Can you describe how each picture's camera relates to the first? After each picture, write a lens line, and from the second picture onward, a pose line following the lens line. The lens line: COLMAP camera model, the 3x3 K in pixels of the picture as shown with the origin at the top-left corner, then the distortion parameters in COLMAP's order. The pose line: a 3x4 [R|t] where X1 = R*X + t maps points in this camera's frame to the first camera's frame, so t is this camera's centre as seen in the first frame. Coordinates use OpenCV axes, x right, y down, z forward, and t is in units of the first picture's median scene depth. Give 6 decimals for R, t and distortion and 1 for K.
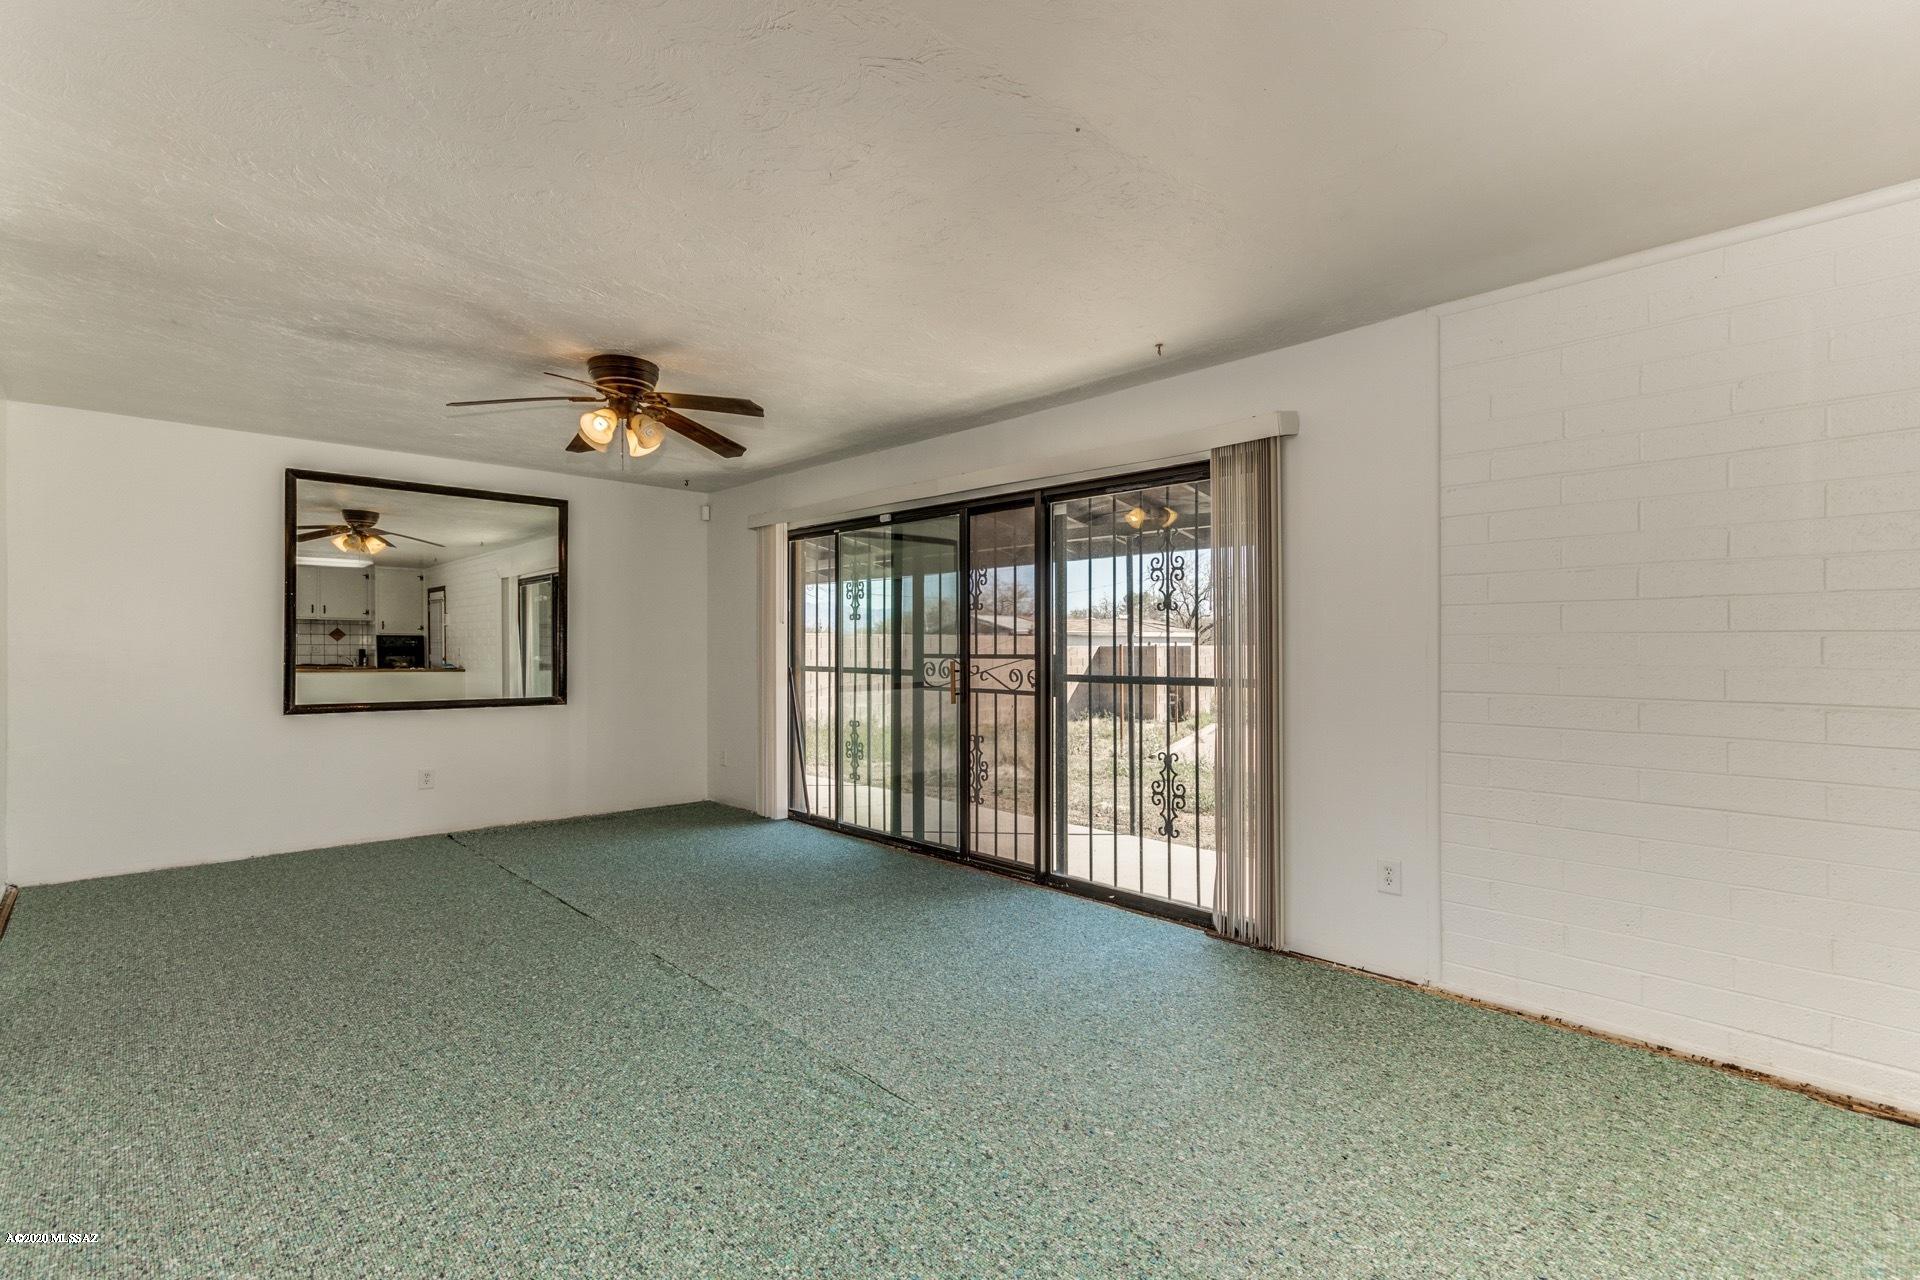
lens RADIAL K [[890.0, 0, 964.2], [0, 890.0, 641.2], [0, 0, 1]] dist [0.005423, 0.004839]
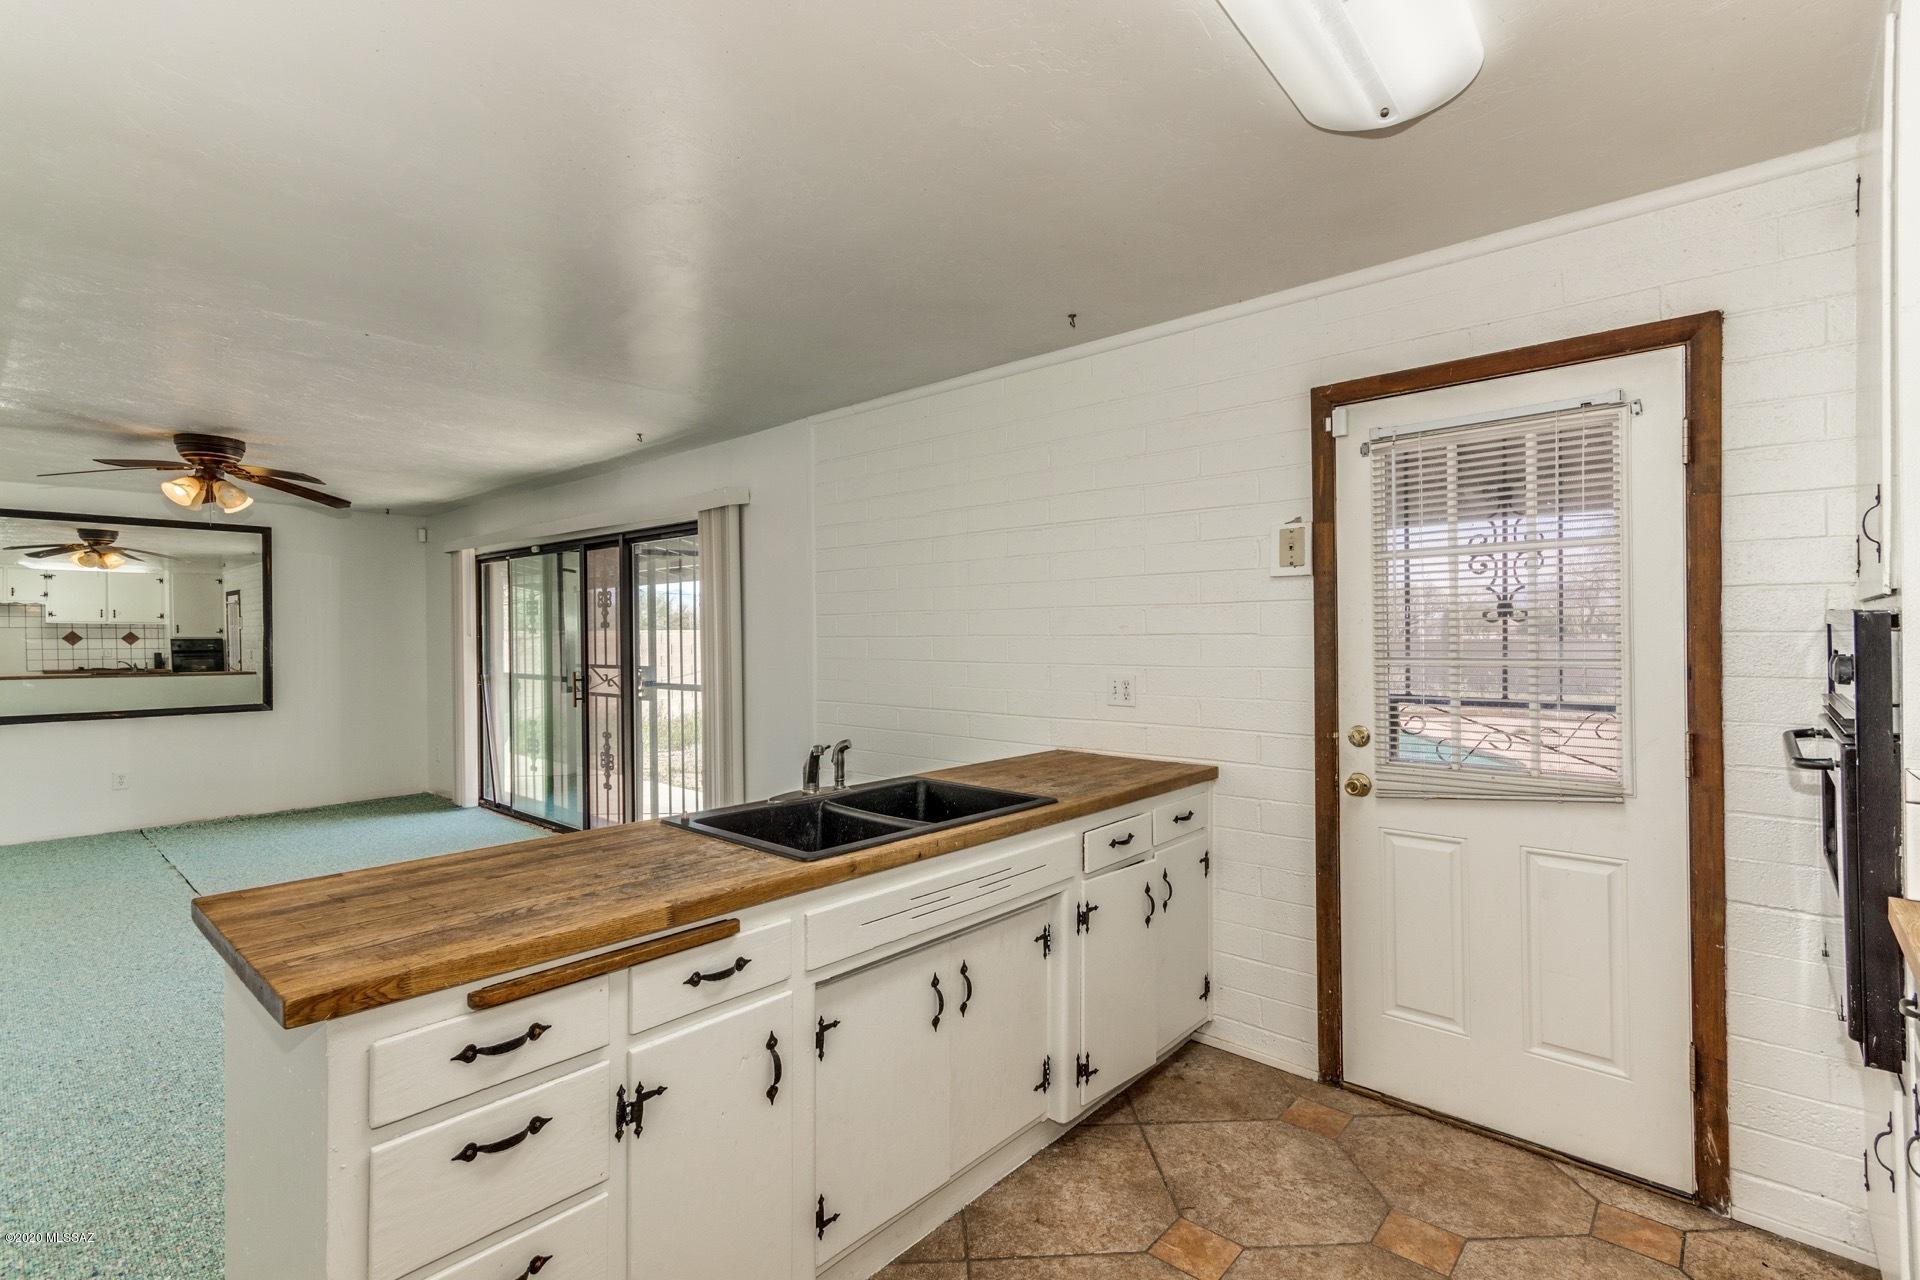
lens RADIAL K [[890.0, 0, 973.6], [0, 890.0, 637.5], [0, 0, 1]] dist [0.005423, 0.004839]
pose [[0.996322, -0.010431, 0.085051, 0.432888], [0.009309, 0.999864, 0.013578, -0.035795], [-0.085181, -0.012736, 0.996284, -0.248876]]
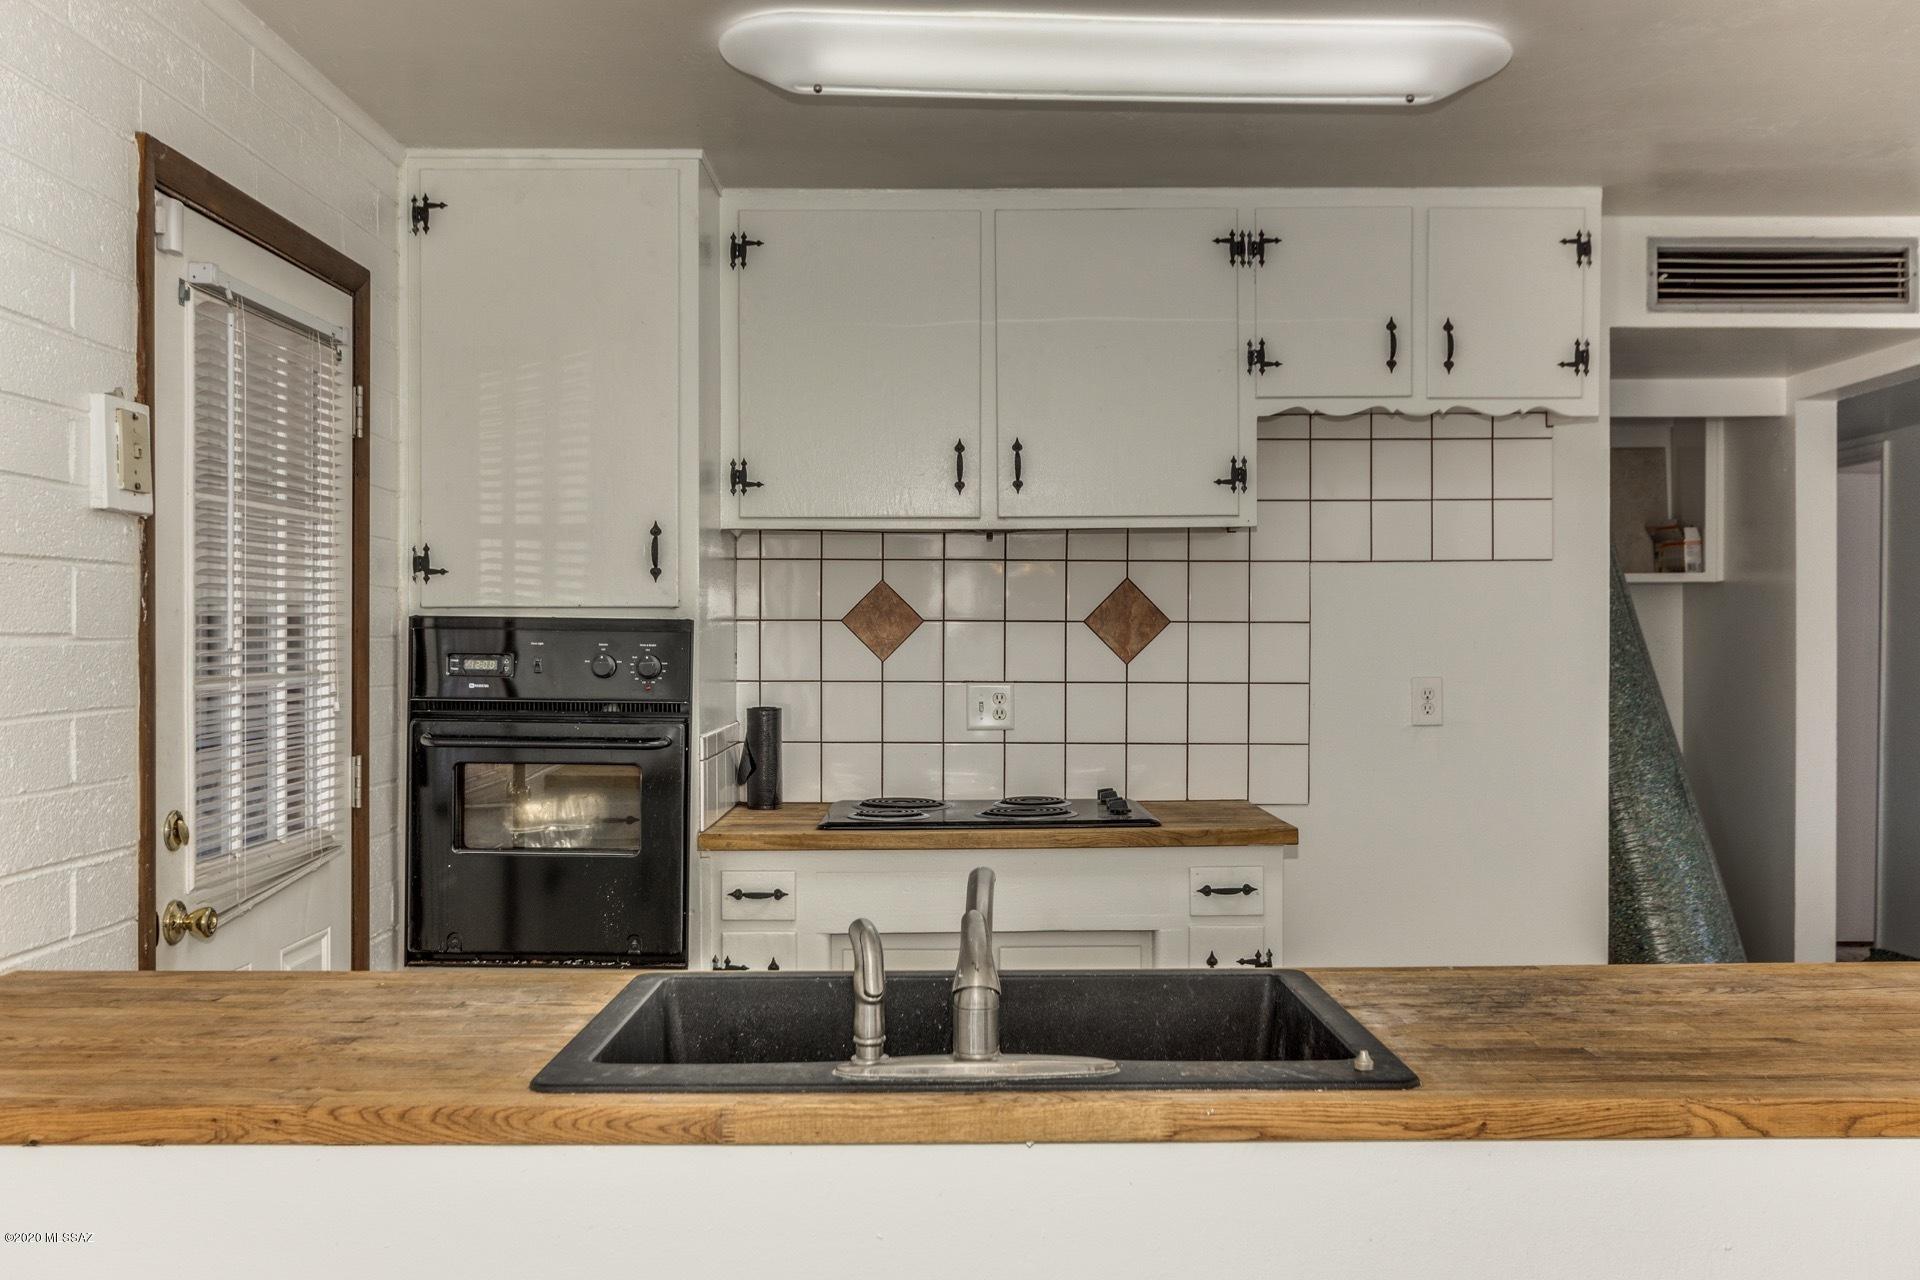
lens RADIAL K [[1674.0, 0, 968.6], [0, 1674.0, 652.3], [0, 0, 1]] dist [-0.010101, -0.002820]
pose [[-0.725935, -0.006216, 0.687735, 0.158236], [-0.006691, 0.999976, 0.001976, -0.025489], [-0.687730, -0.003167, -0.725959, 0.489572]]
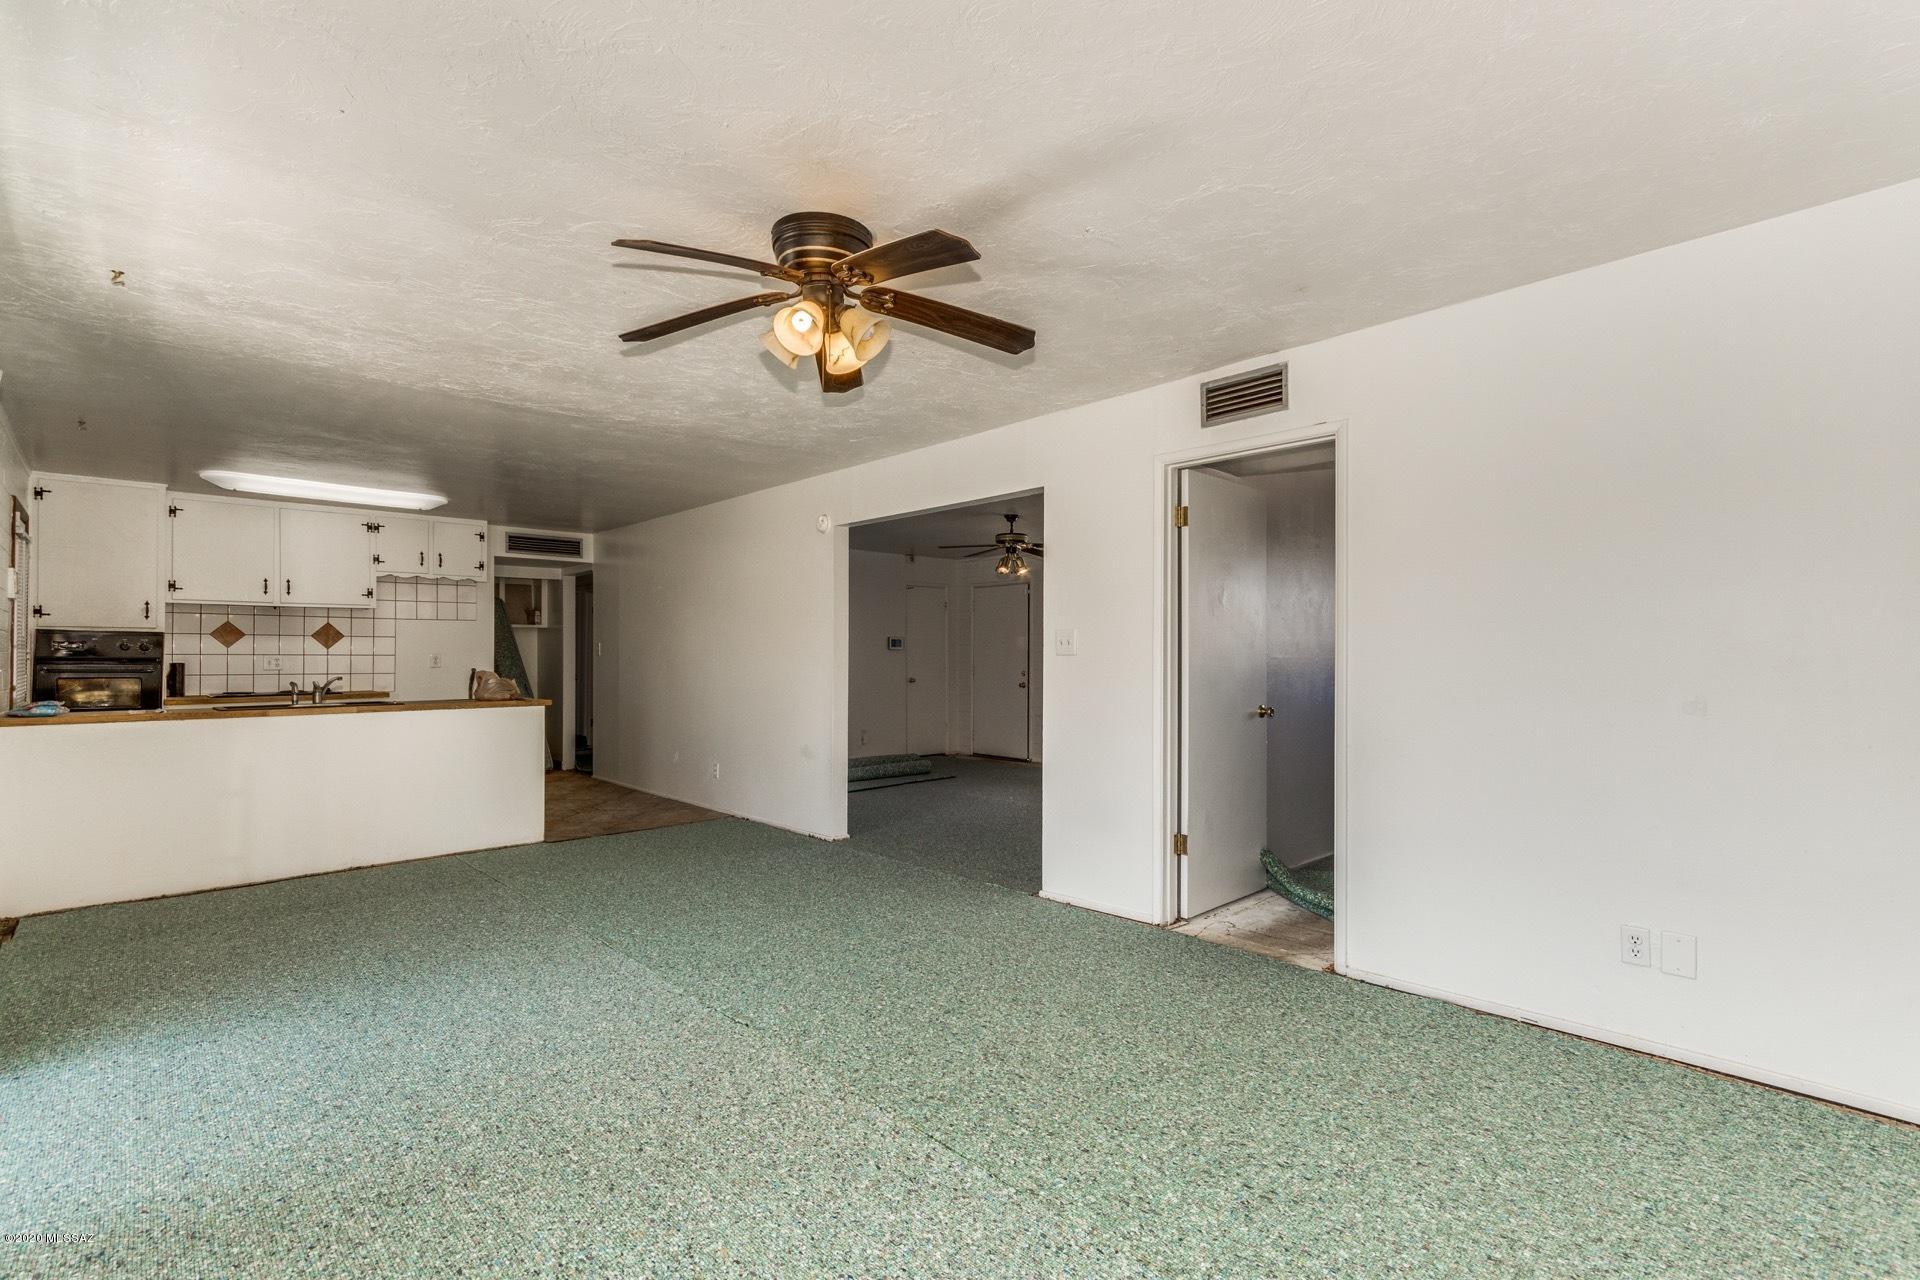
lens RADIAL K [[890.0, 0, 957.0], [0, 890.0, 637.7], [0, 0, 1]] dist [0.005423, 0.004839]
pose [[-0.999901, 0.001678, 0.013983, -0.381212], [0.001236, 0.999501, -0.031549, 0.011515], [-0.014029, -0.031528, -0.999404, 1.287791]]
